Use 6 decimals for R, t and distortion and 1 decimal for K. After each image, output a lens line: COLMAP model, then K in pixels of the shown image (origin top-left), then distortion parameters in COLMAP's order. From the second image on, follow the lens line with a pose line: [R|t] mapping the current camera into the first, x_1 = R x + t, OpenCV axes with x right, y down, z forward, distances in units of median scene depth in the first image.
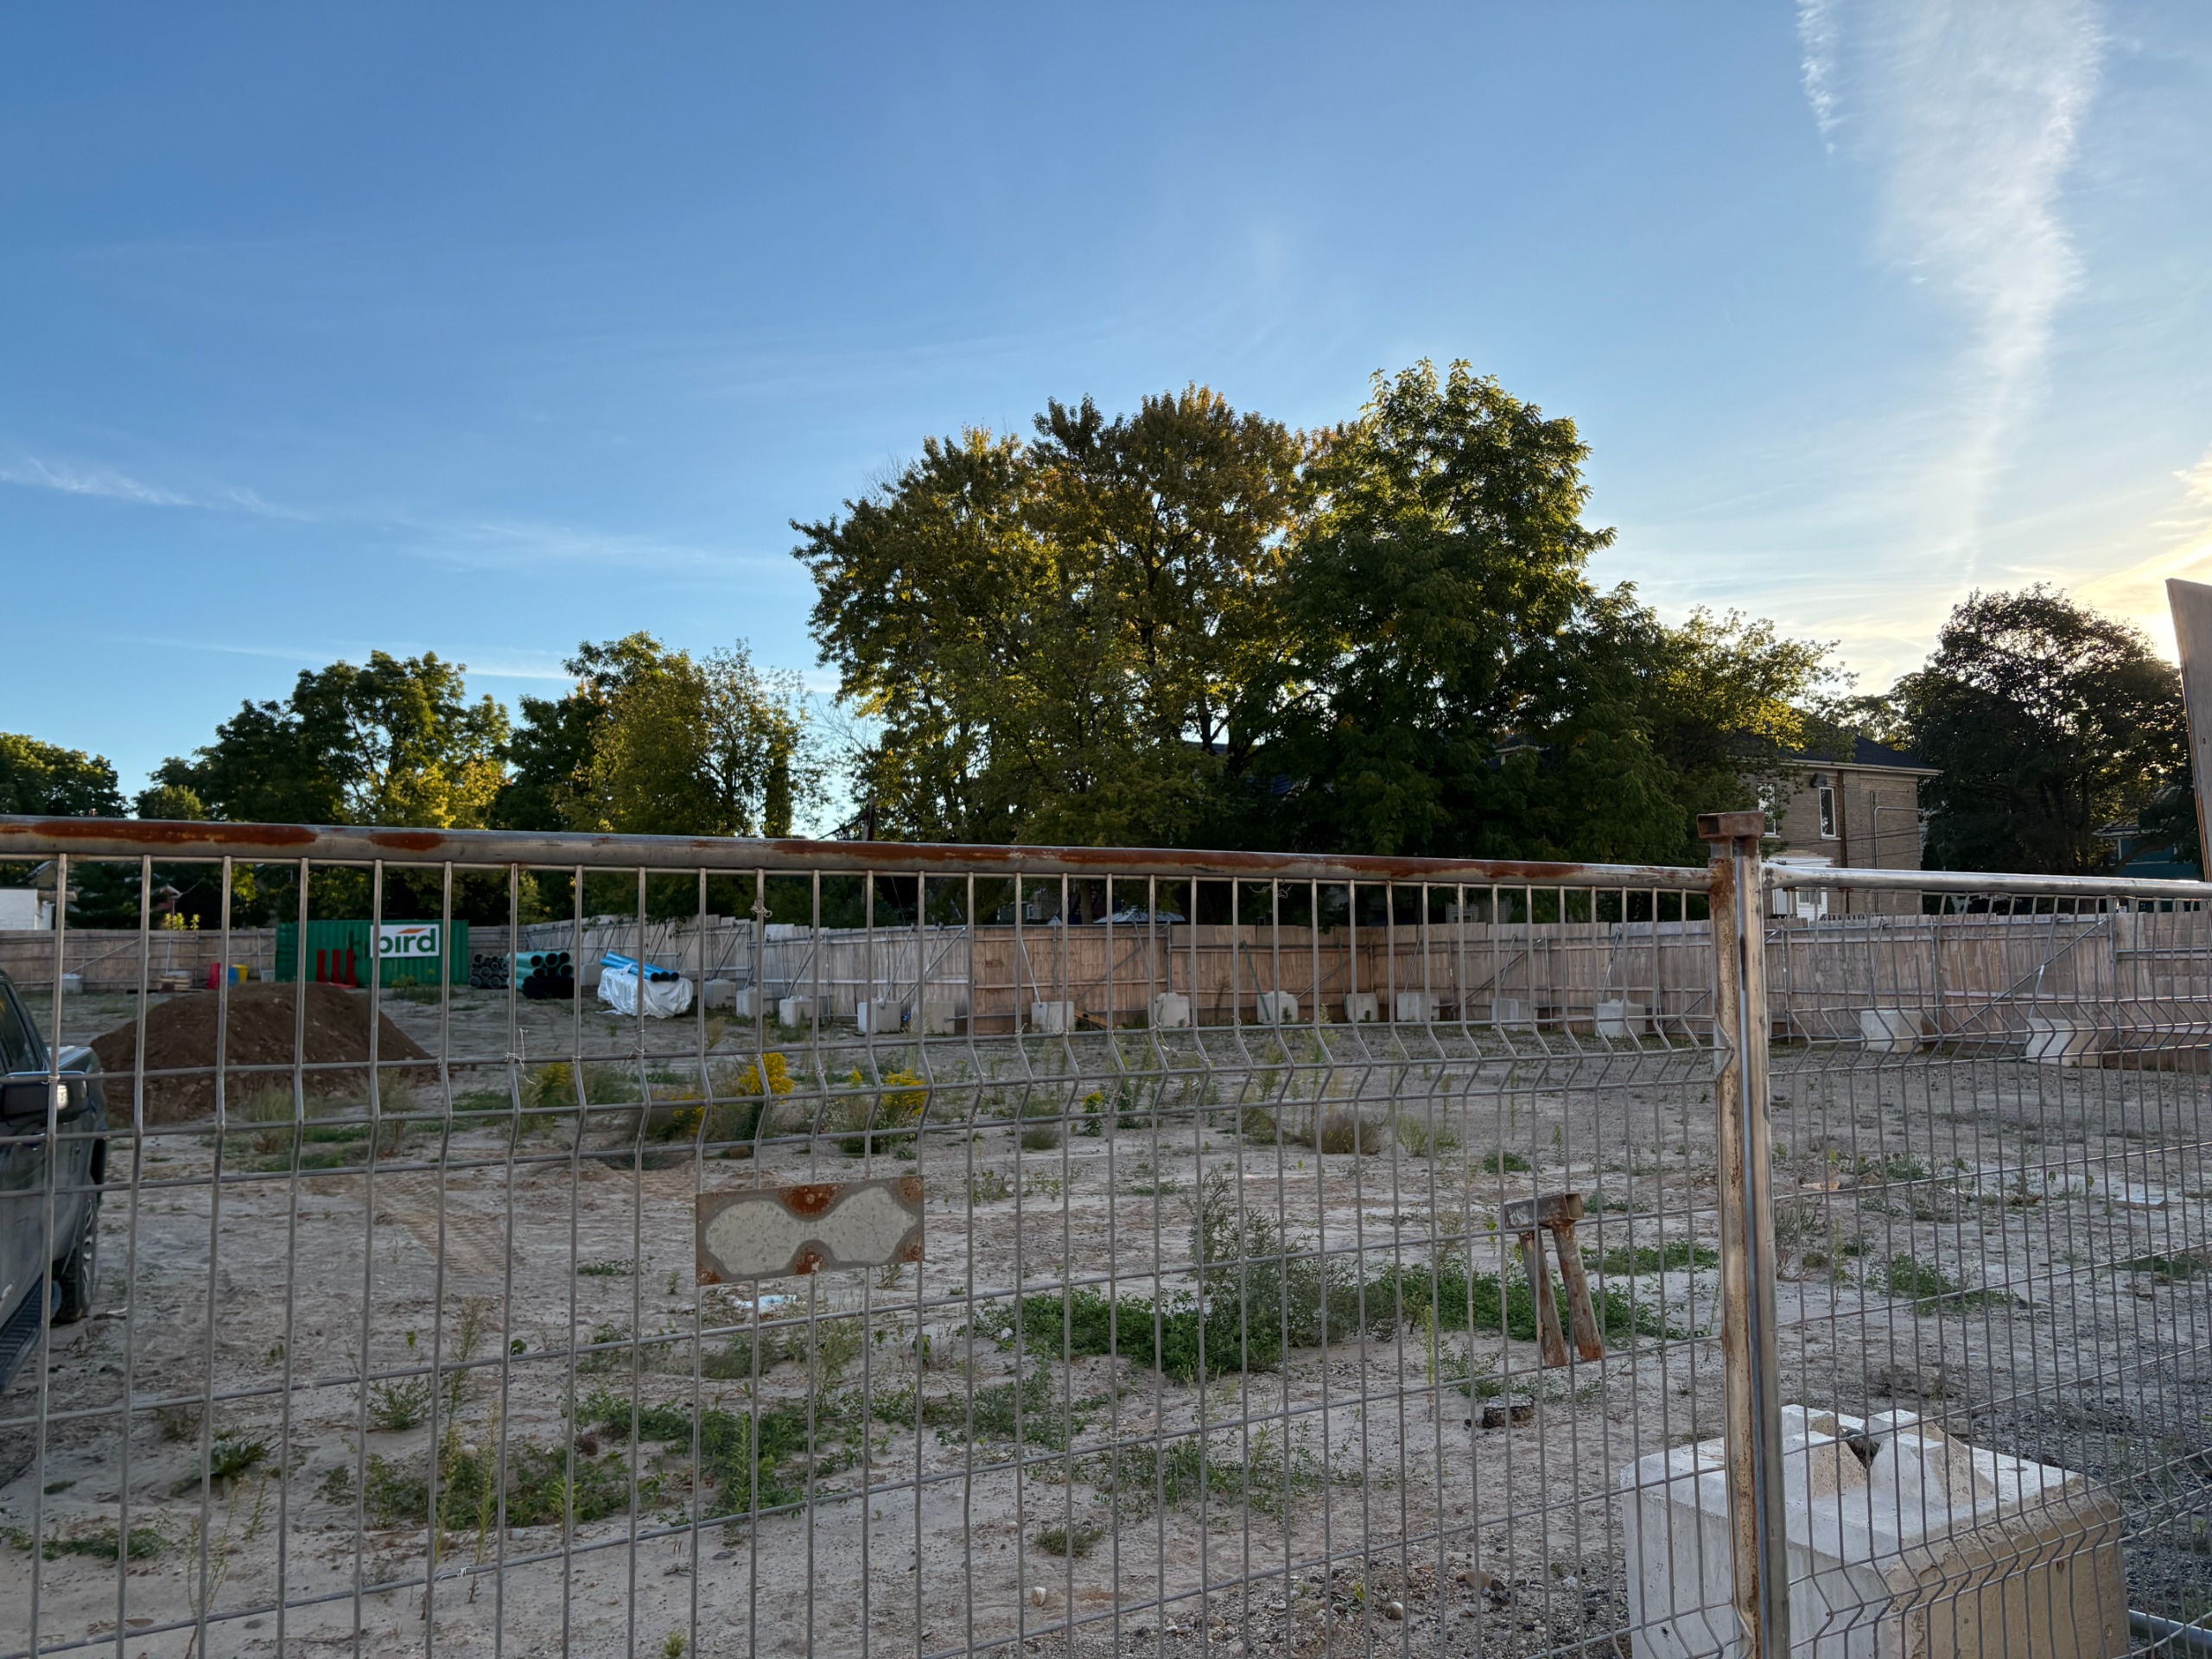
lens RADIAL K [[1665.7, 0, 1097.2], [0, 1665.7, 824.7], [0, 0, 1]] dist [0.051626, -0.053463]
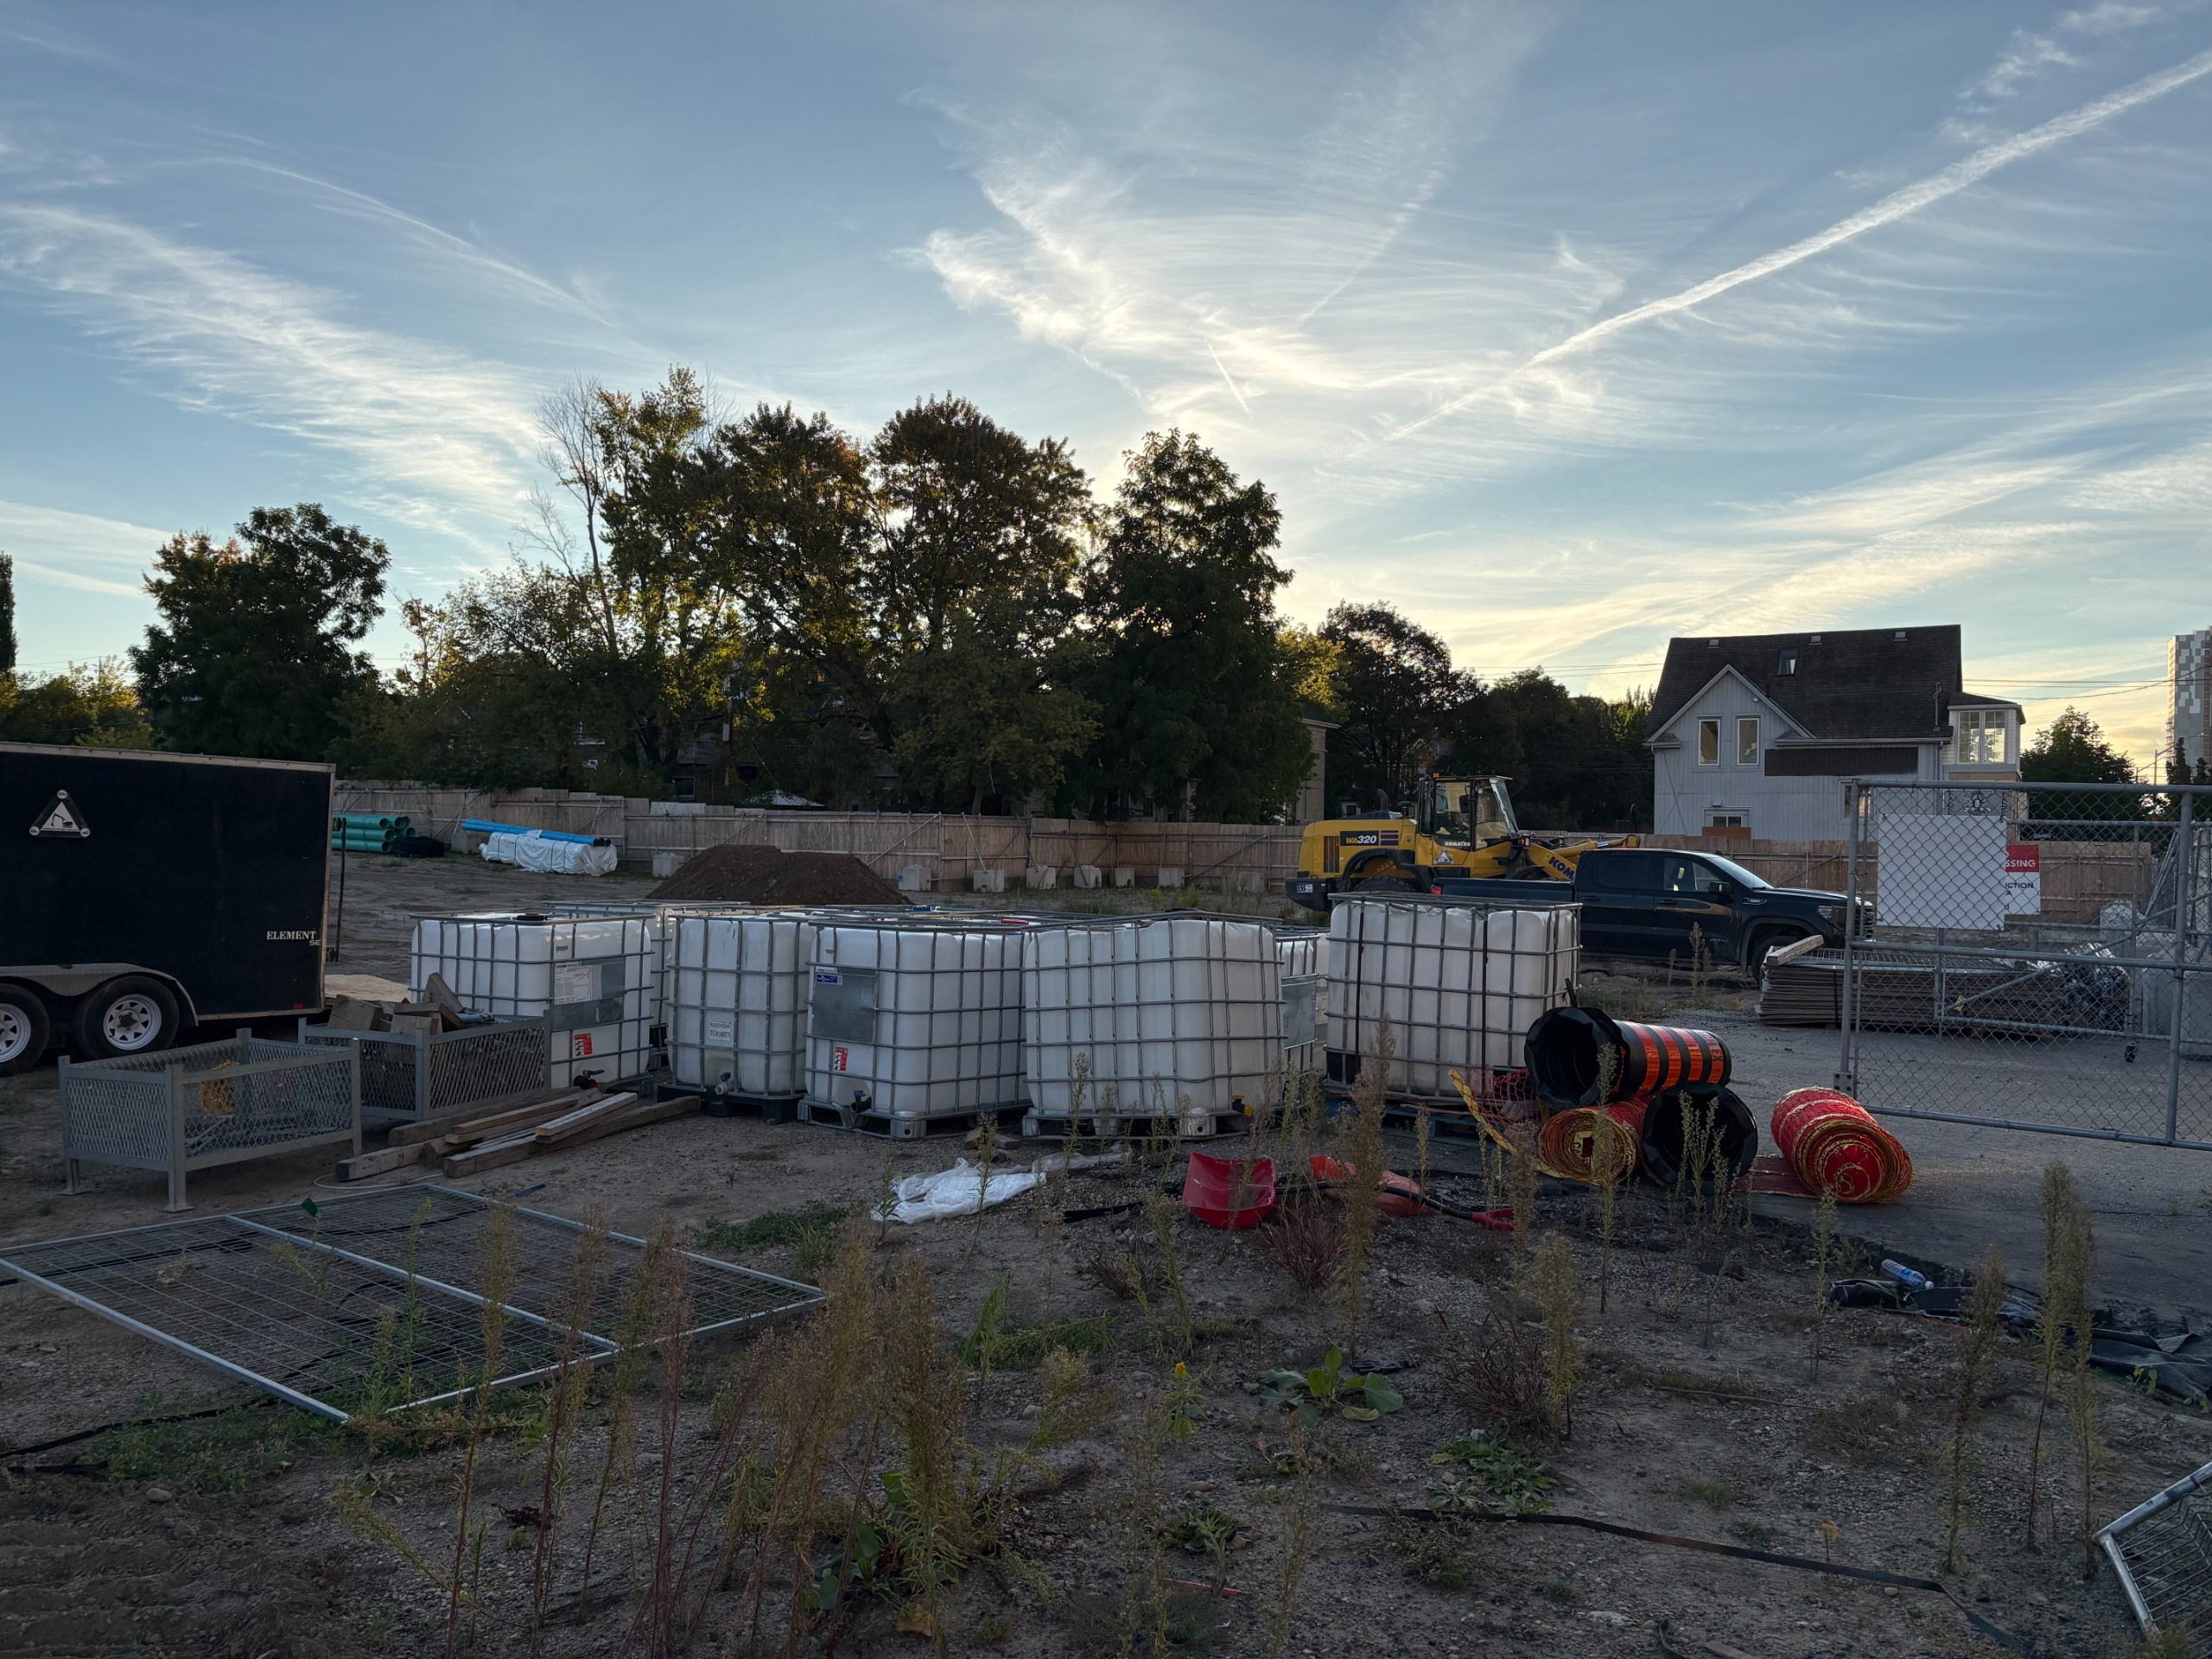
lens RADIAL K [[1665.7, 0, 1107.1], [0, 1665.7, 832.3], [0, 0, 1]] dist [0.051626, -0.053463]
pose [[0.862881, 0.030712, 0.504473, -0.307215], [-0.070924, 0.995633, 0.060698, -0.009385], [-0.500406, -0.088154, 0.861291, -0.131524]]
